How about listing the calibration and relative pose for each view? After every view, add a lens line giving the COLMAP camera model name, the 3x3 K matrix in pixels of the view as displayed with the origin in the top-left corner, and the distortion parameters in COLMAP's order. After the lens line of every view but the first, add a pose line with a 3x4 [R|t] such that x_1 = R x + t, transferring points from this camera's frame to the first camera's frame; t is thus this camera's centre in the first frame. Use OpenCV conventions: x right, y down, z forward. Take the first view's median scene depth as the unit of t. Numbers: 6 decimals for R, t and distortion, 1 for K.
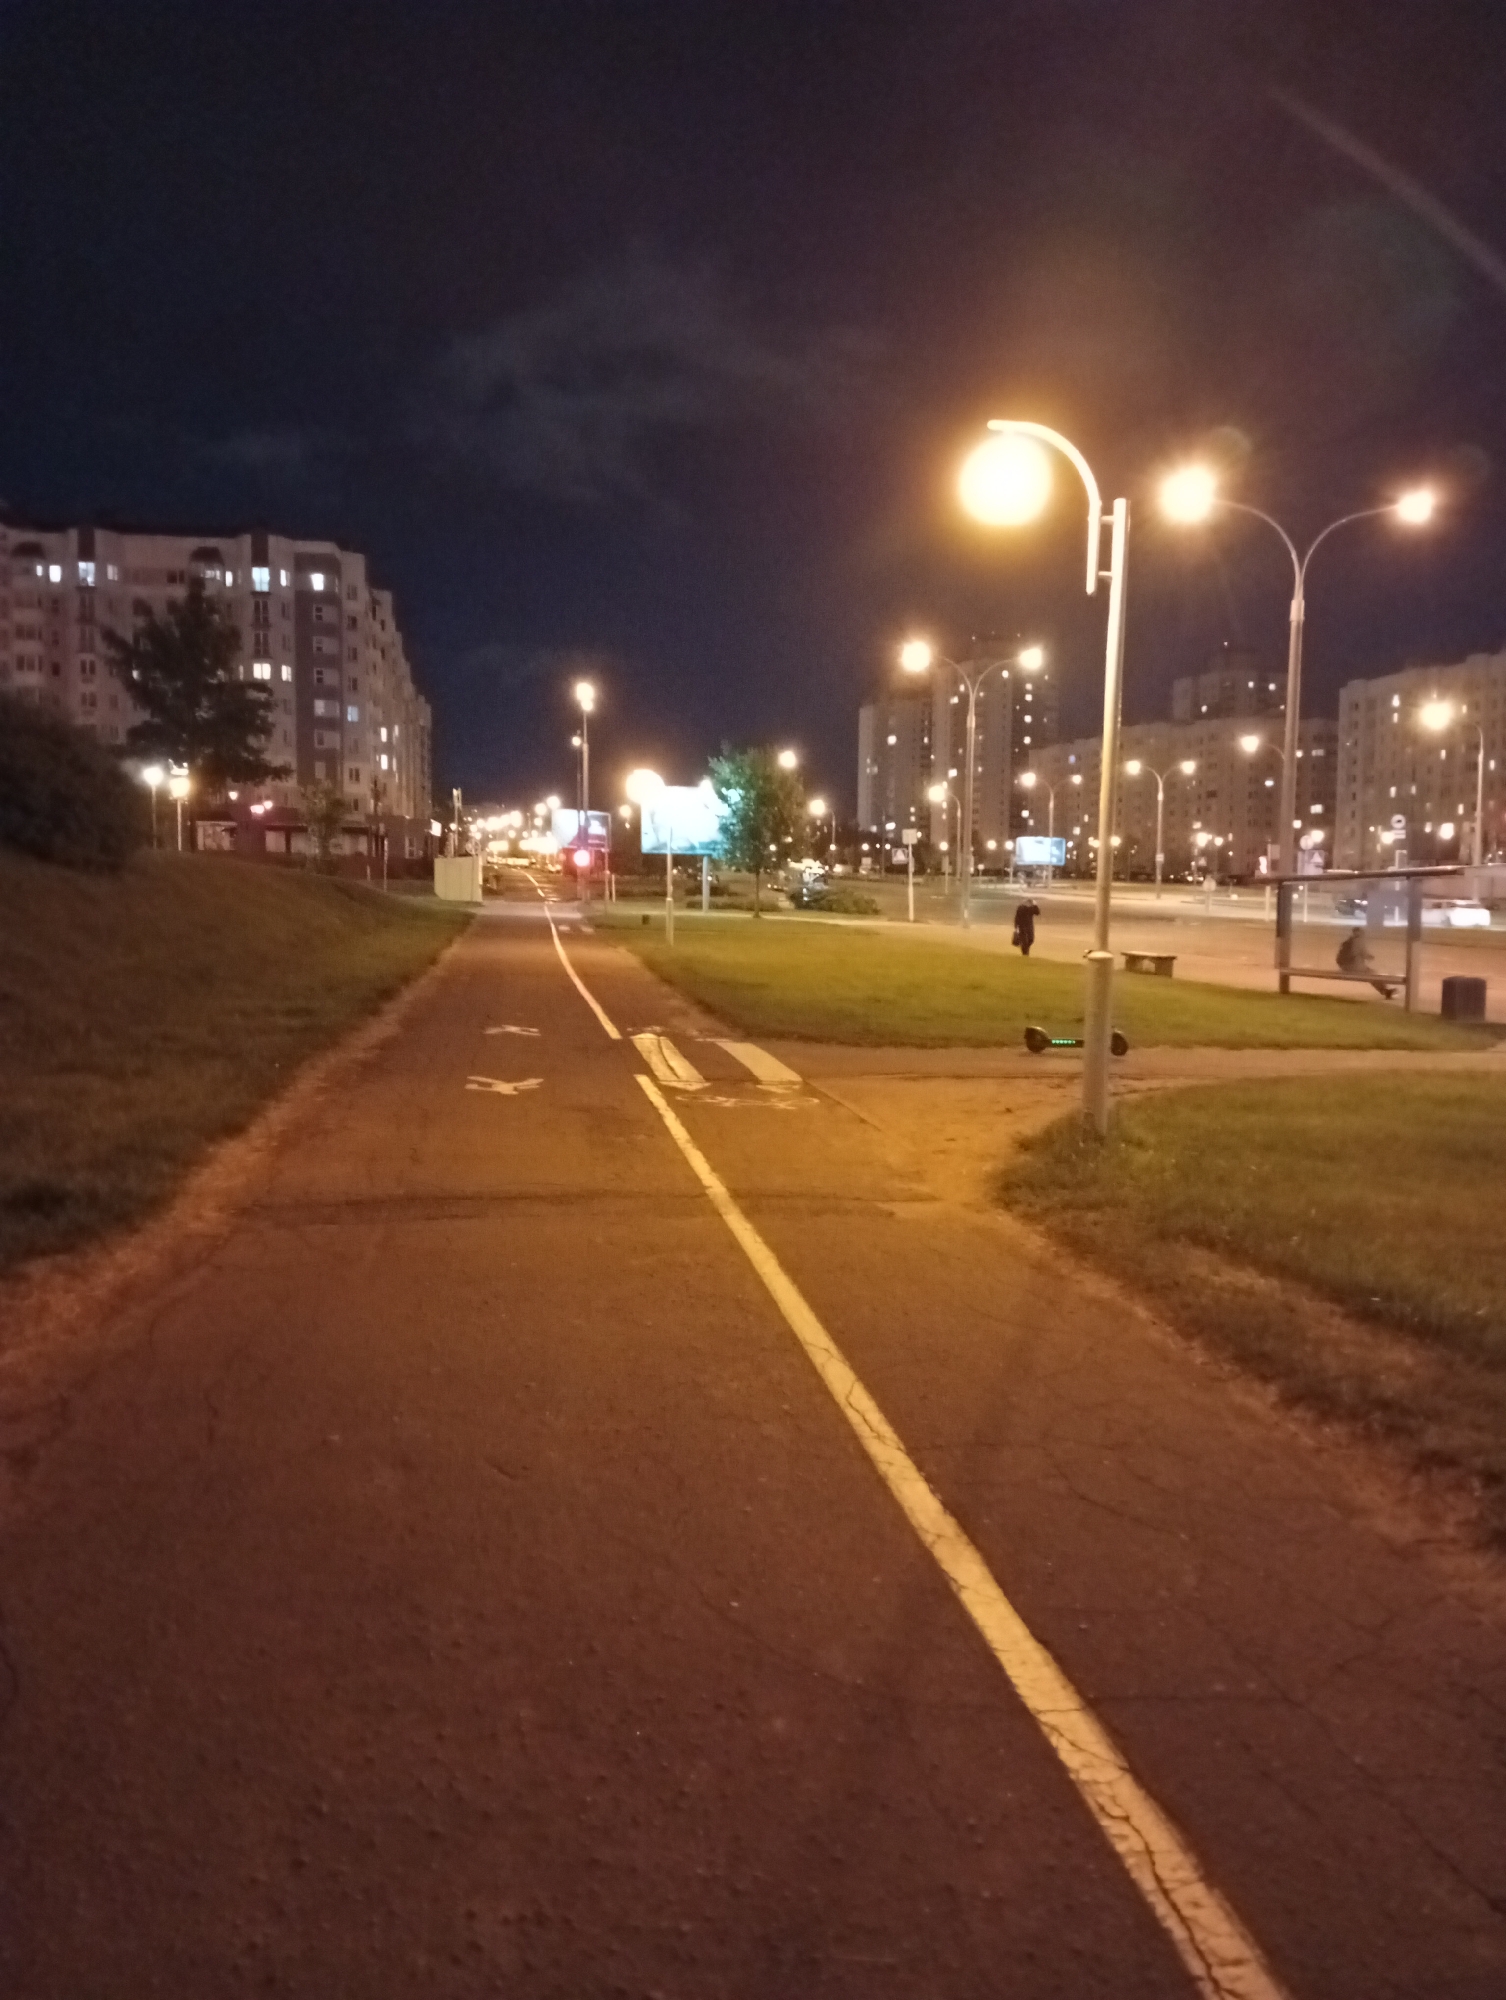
lens RADIAL K [[1542.6, 0, 757.2], [0, 1542.6, 1003.8], [0, 0, 1]] dist [0.082111, -0.079351]
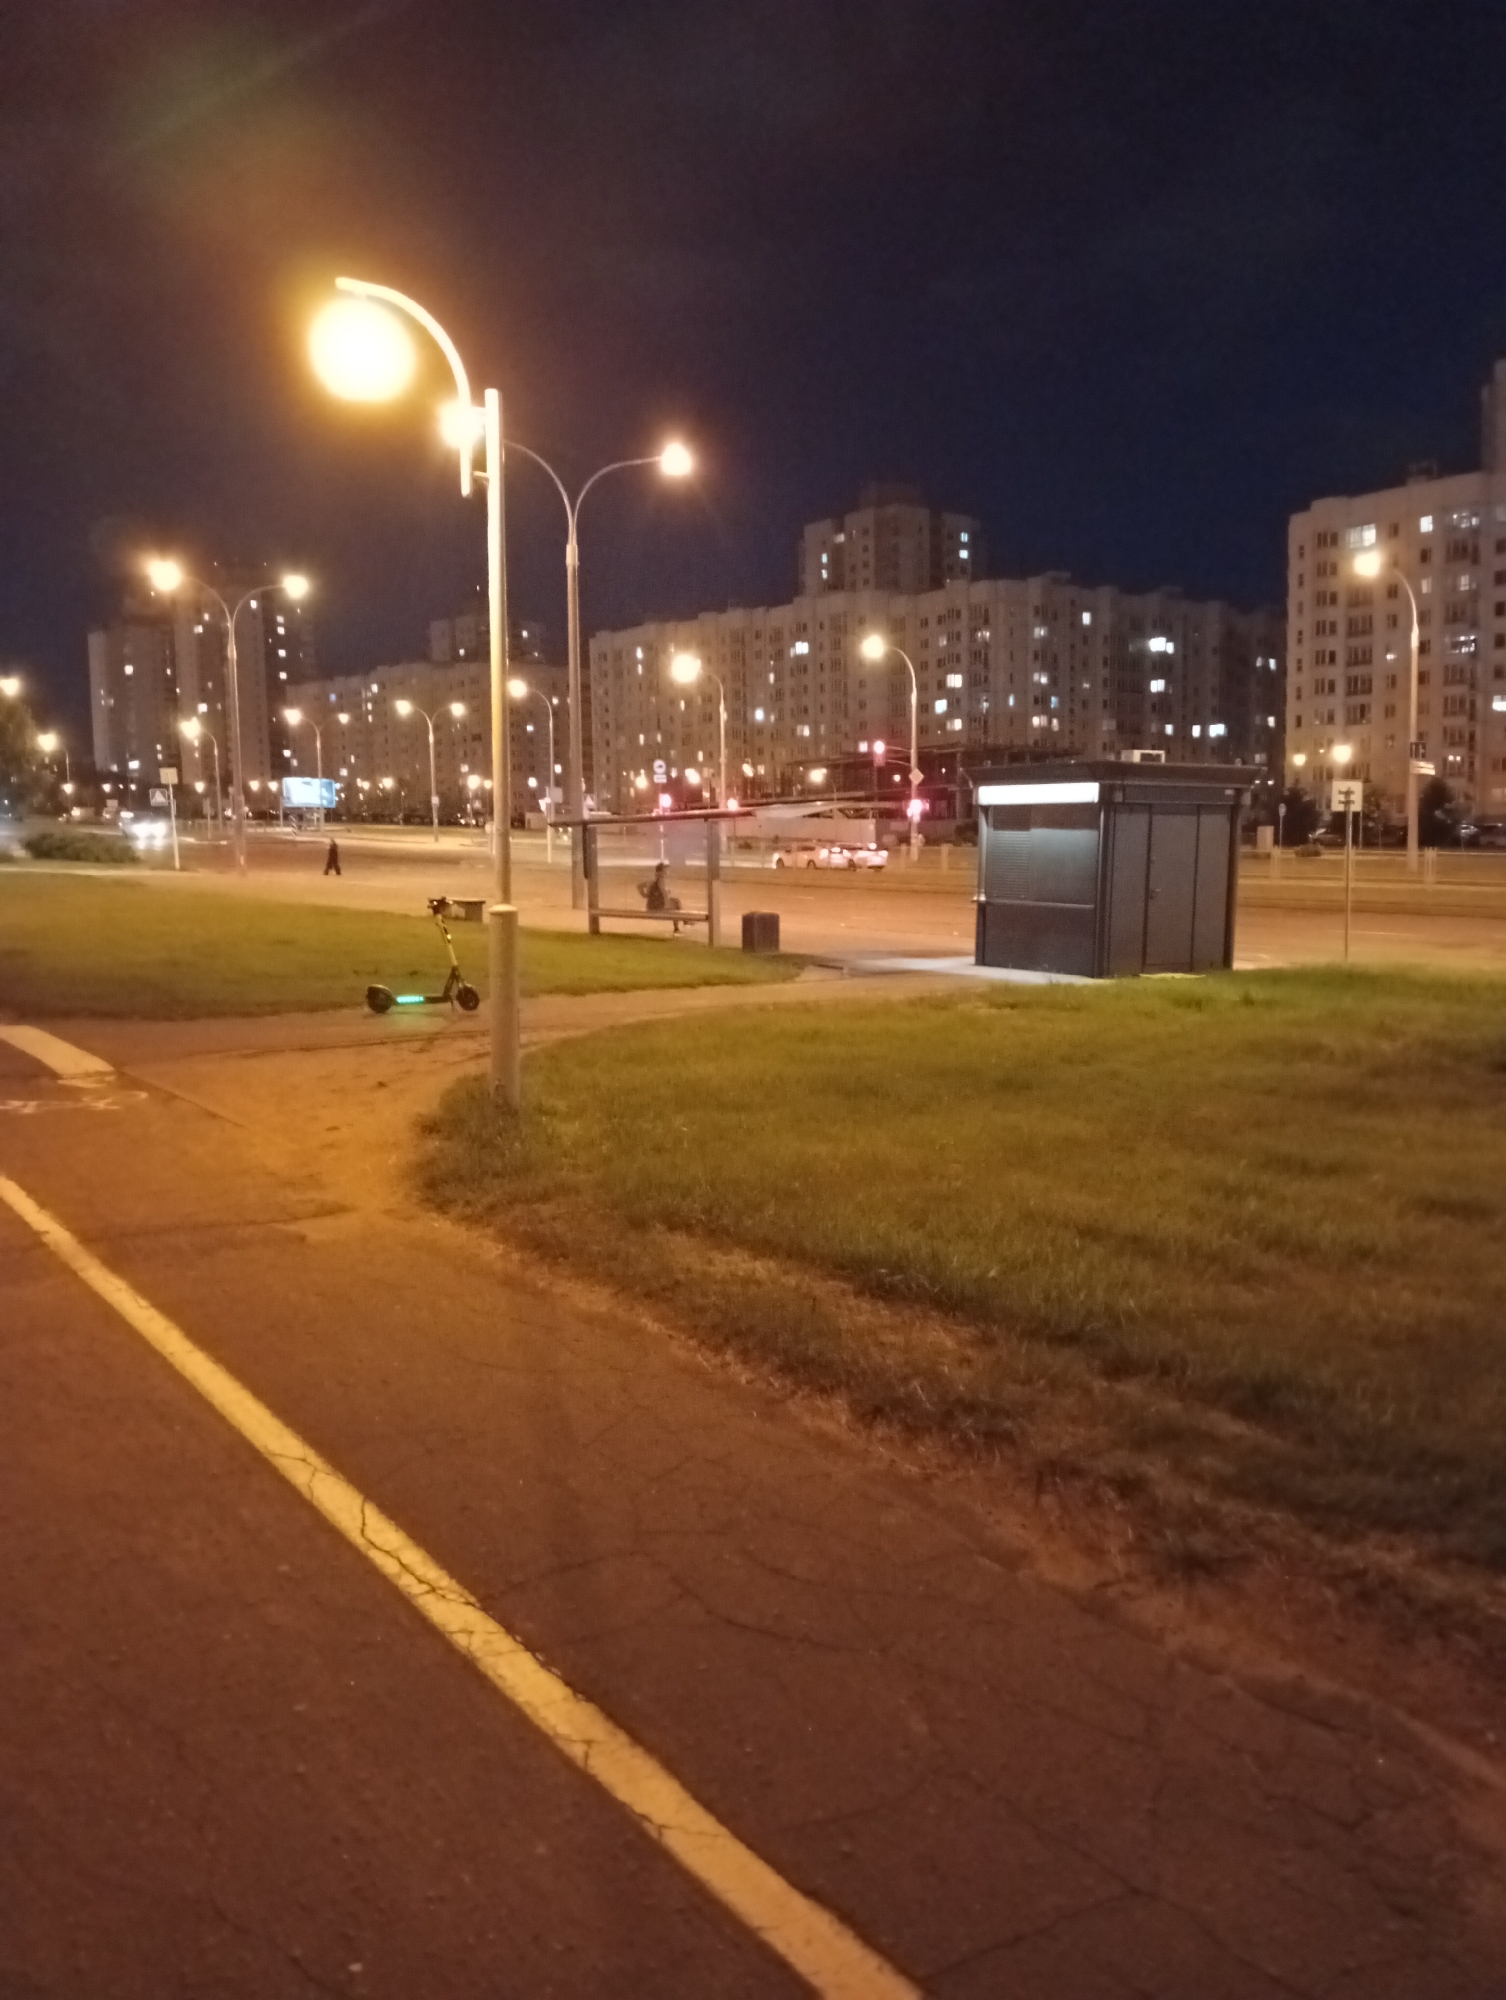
lens RADIAL K [[1542.6, 0, 763.6], [0, 1542.6, 990.5], [0, 0, 1]] dist [0.082111, -0.079351]
pose [[0.891262, -0.060328, 0.449458, -0.035649], [0.047736, 0.998086, 0.039307, -0.008850], [-0.450969, -0.013578, 0.892436, 0.101558]]
